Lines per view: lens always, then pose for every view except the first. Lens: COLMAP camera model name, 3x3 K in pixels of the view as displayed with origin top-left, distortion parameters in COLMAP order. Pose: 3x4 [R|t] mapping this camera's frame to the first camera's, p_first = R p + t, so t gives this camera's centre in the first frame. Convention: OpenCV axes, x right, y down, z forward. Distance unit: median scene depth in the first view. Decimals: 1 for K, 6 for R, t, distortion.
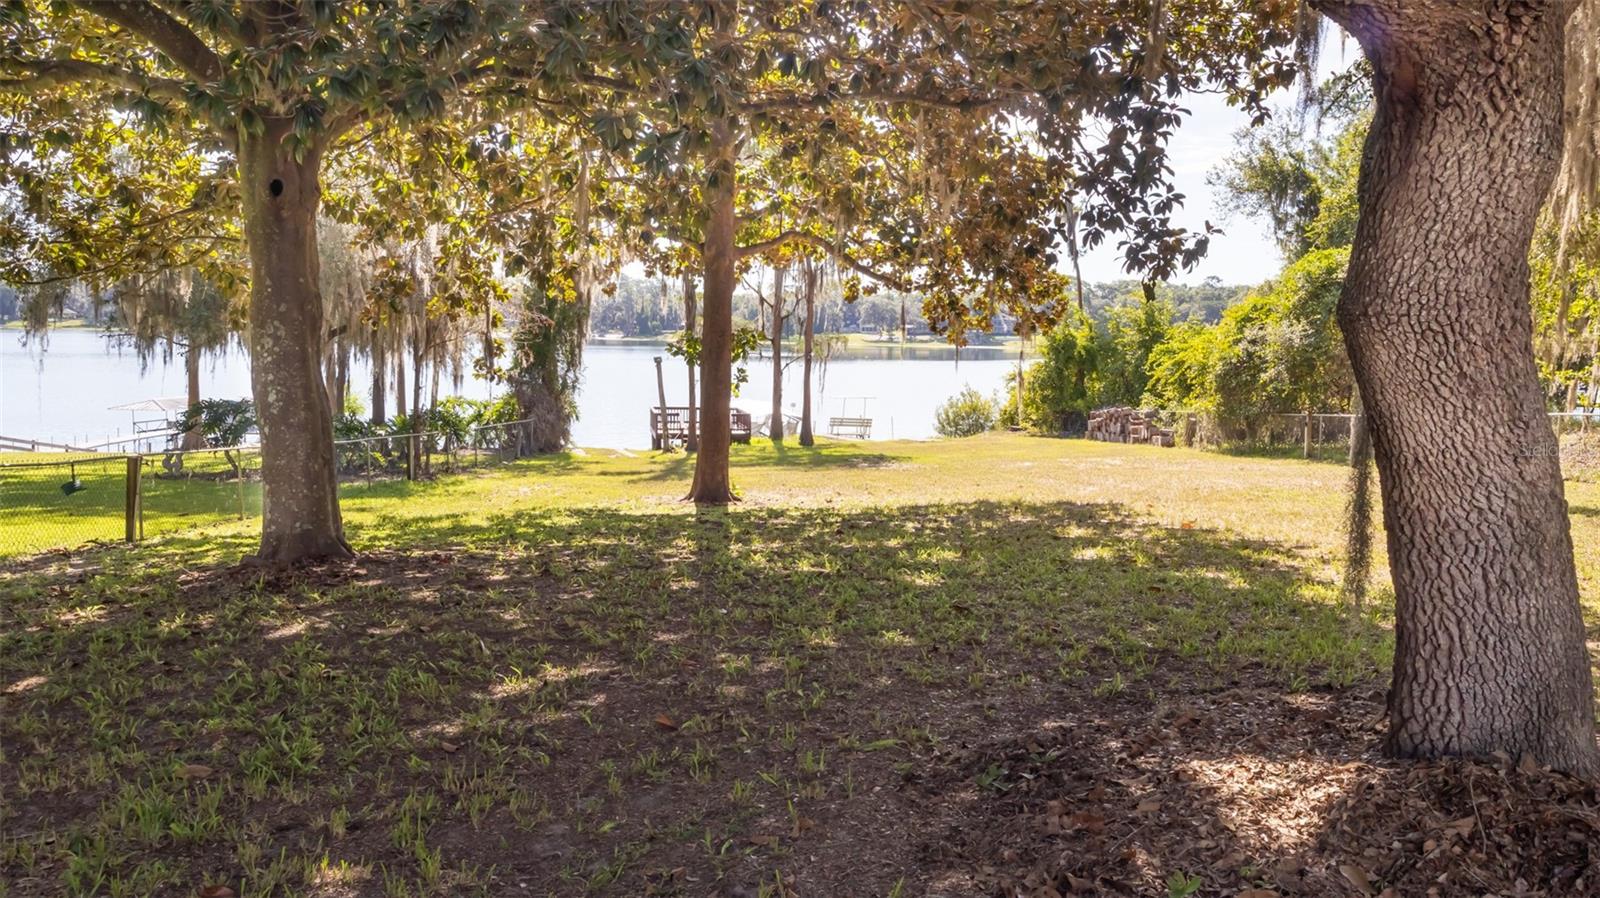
lens RADIAL K [[1265.5, 0, 800.0], [0, 1265.5, 449.0], [0, 0, 1]] dist [0.017926, -0.014449]
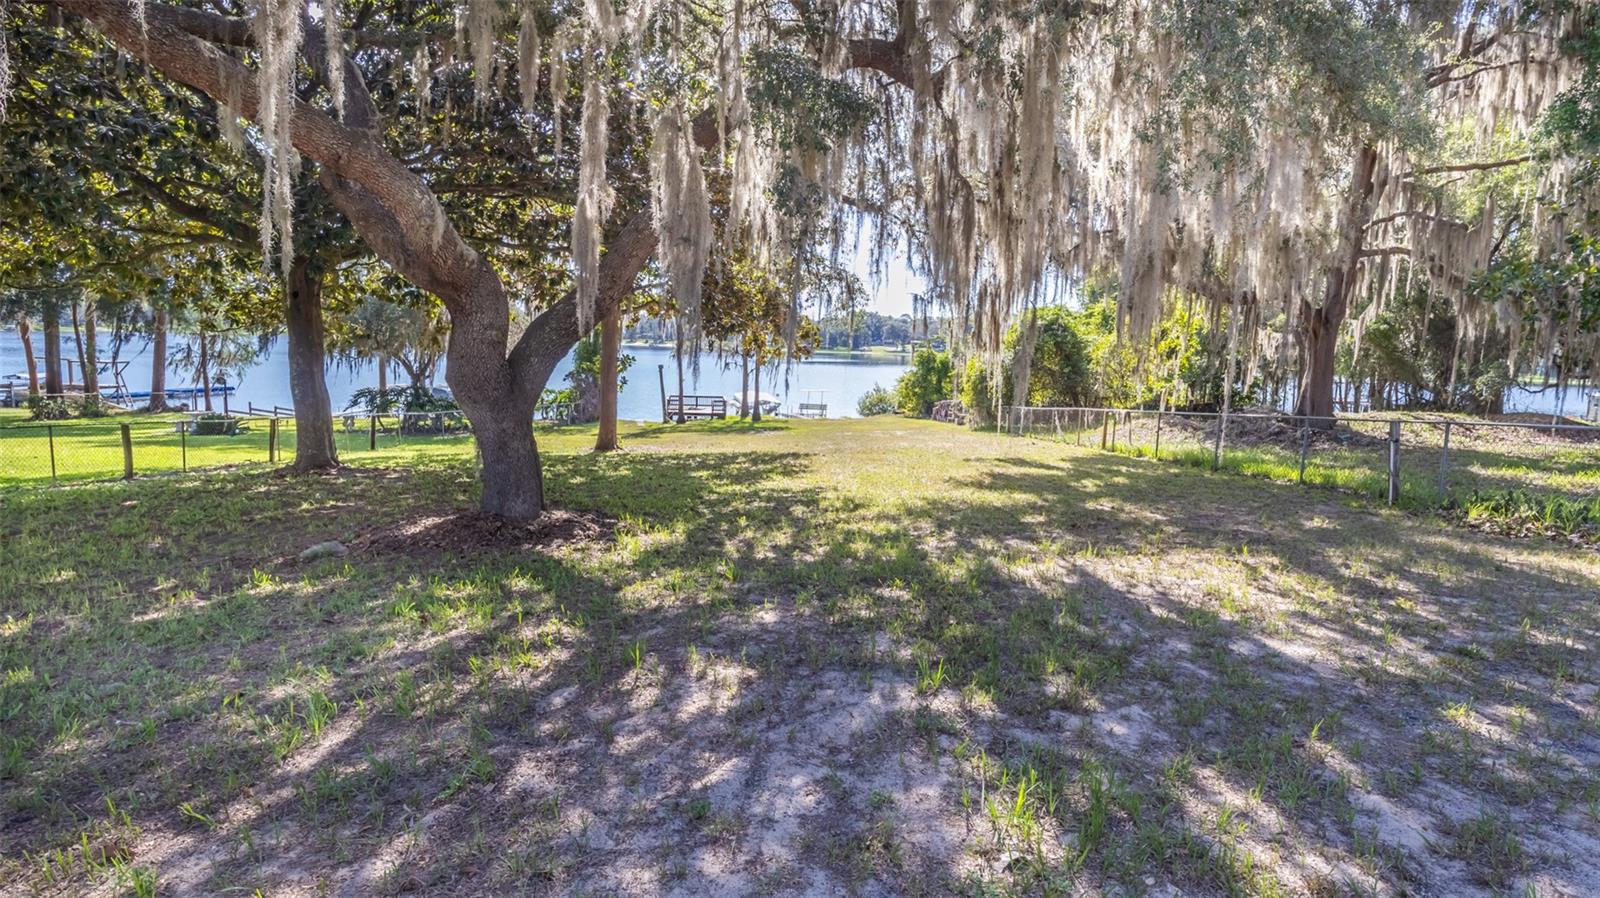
lens RADIAL K [[862.4, 0, 800.0], [0, 862.4, 449.0], [0, 0, 1]] dist [0.018279, 0.000293]
pose [[0.998245, 0.018573, -0.056238, 0.123976], [-0.016915, 0.999412, 0.029812, -0.000555], [0.056759, -0.028809, 0.997972, -0.100853]]
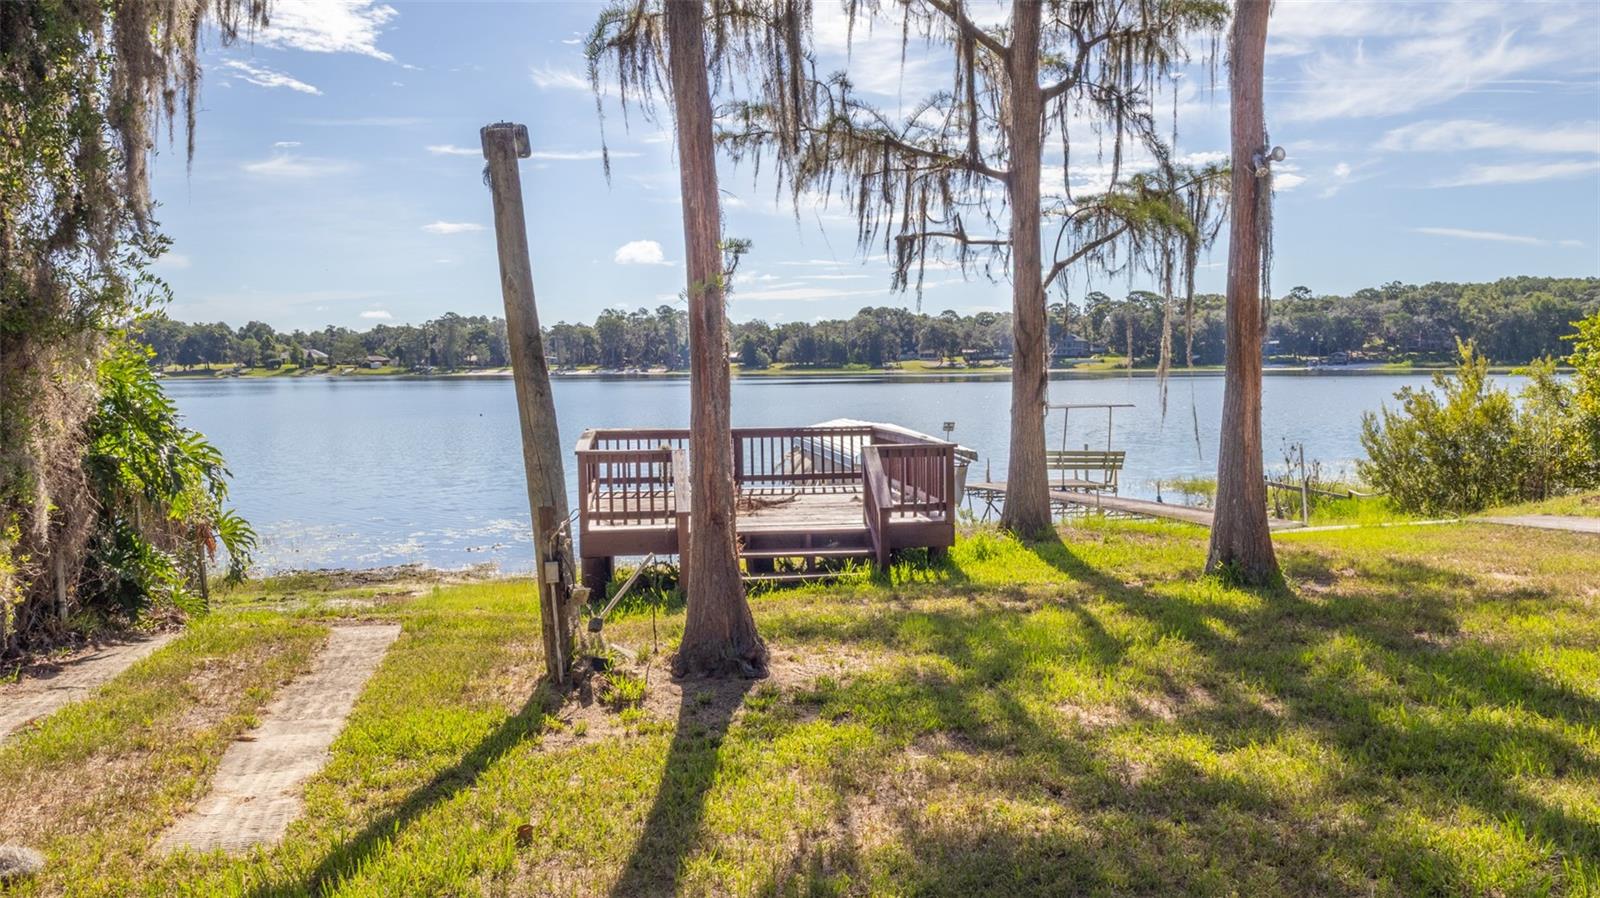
lens RADIAL K [[1265.5, 0, 800.0], [0, 1265.5, 449.0], [0, 0, 1]] dist [0.017926, -0.014449]
pose [[0.998855, -0.026916, -0.039554, -0.062957], [0.025826, 0.999280, -0.027797, -0.021777], [0.040274, 0.026743, 0.998831, 0.781104]]
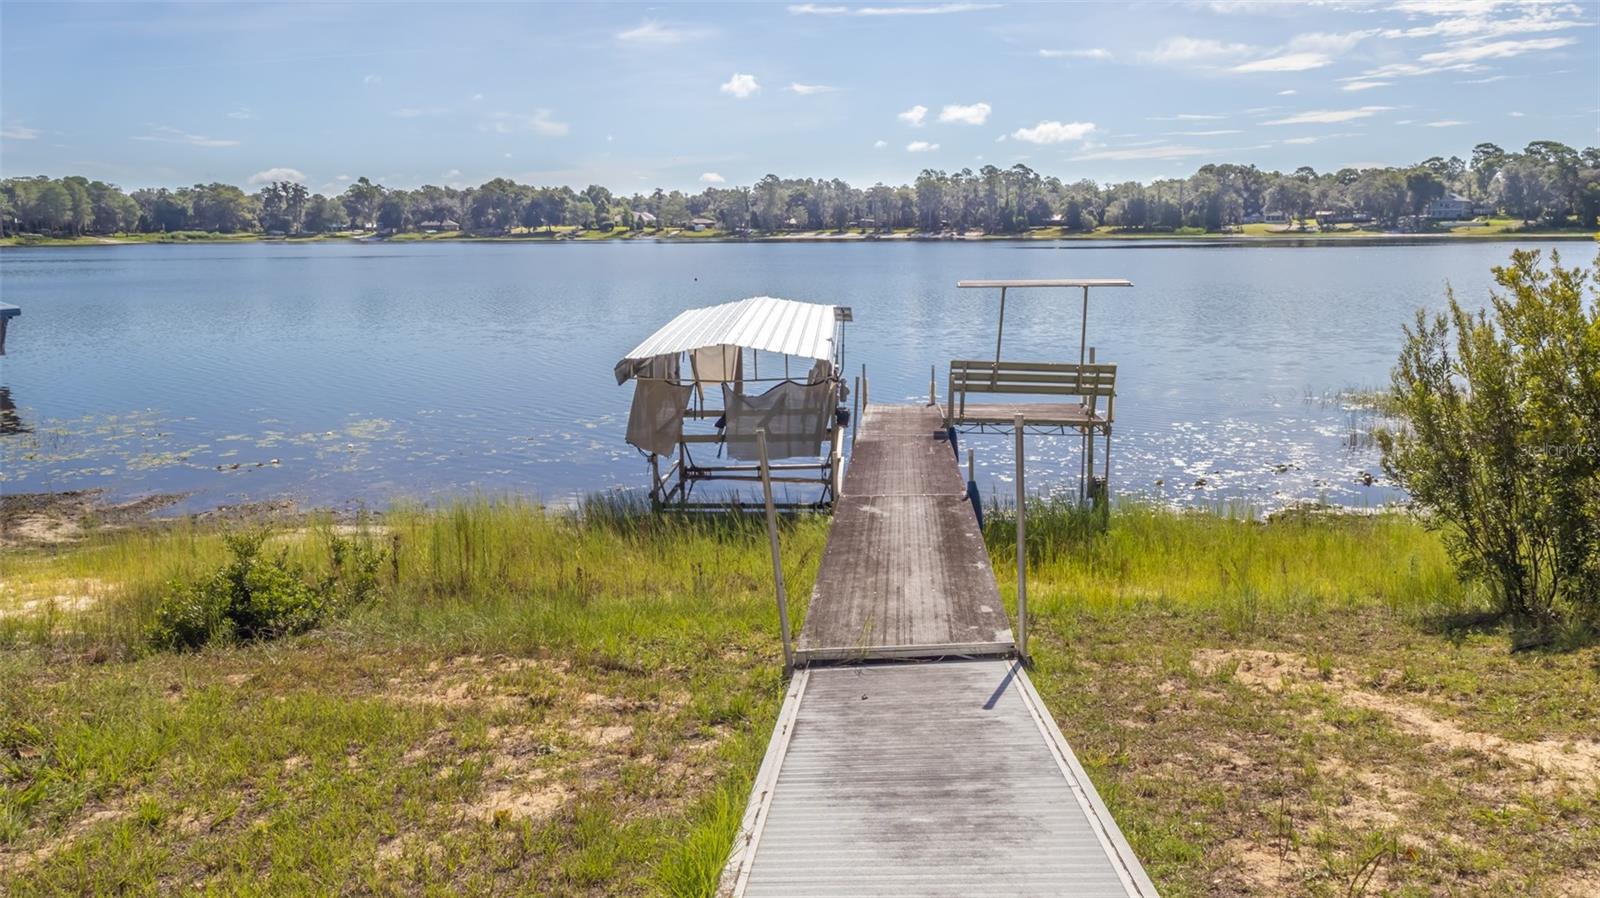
lens RADIAL K [[1265.5, 0, 800.0], [0, 1265.5, 449.0], [0, 0, 1]] dist [0.017926, -0.014449]
pose [[0.954027, 0.025088, -0.298670, 0.107605], [-0.002786, 0.997190, 0.074866, -0.038077], [0.299709, -0.070592, 0.951415, 1.066816]]
